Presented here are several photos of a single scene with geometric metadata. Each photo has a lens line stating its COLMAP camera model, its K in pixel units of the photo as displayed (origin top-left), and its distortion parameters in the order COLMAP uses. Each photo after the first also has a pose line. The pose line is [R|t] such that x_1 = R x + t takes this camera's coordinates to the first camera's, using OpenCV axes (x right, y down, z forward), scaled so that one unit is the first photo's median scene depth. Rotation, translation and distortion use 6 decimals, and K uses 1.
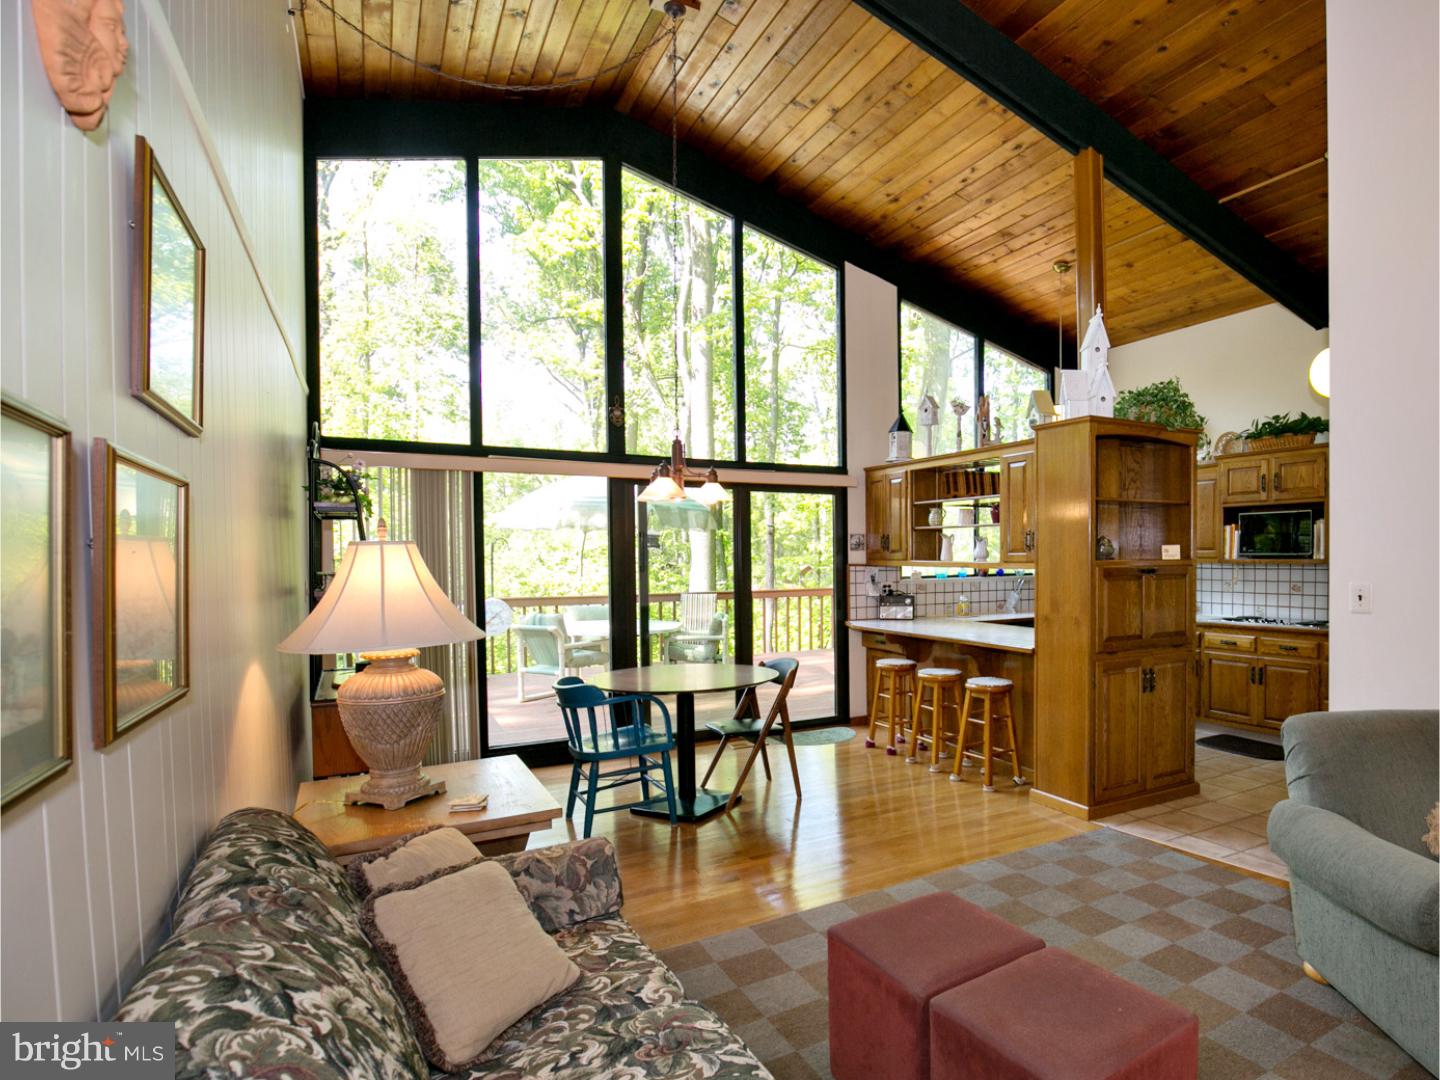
lens RADIAL K [[742.2, 0, 782.4], [0, 742.2, 572.3], [0, 0, 1]] dist [-0.032920, 0.005135]
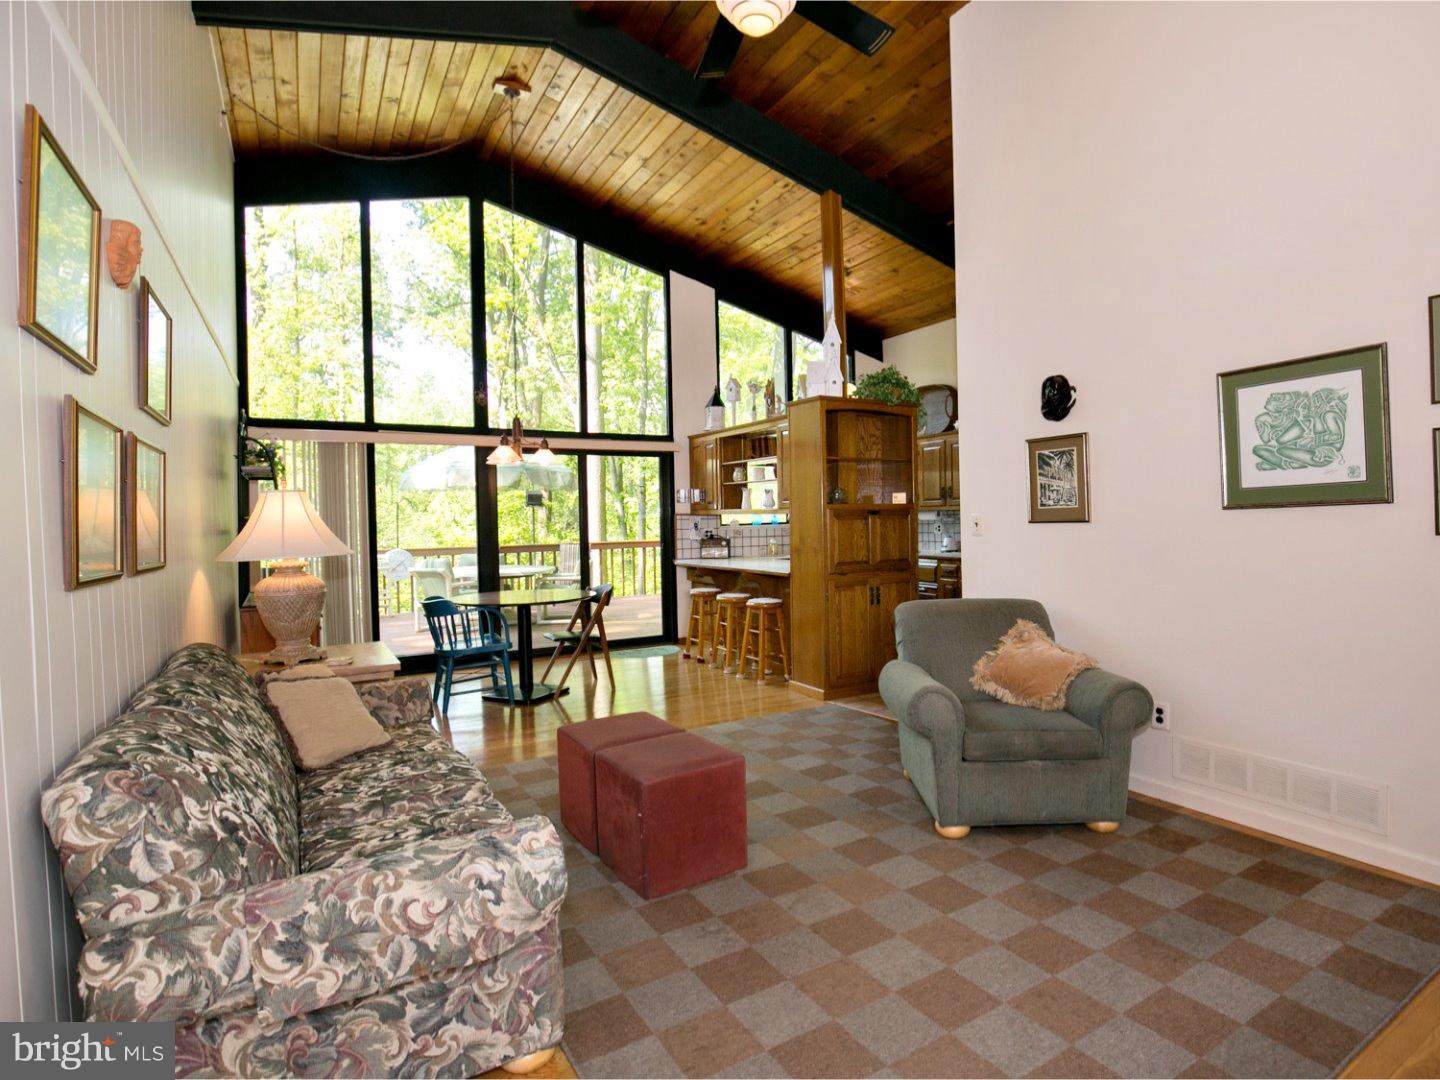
lens RADIAL K [[742.2, 0, 719.4], [0, 742.2, 530.9], [0, 0, 1]] dist [-0.032920, 0.005135]
pose [[0.999932, -0.010629, -0.004701, 0.206809], [0.010581, 0.999891, -0.010293, 0.038289], [0.004810, 0.010243, 0.999936, -0.292241]]
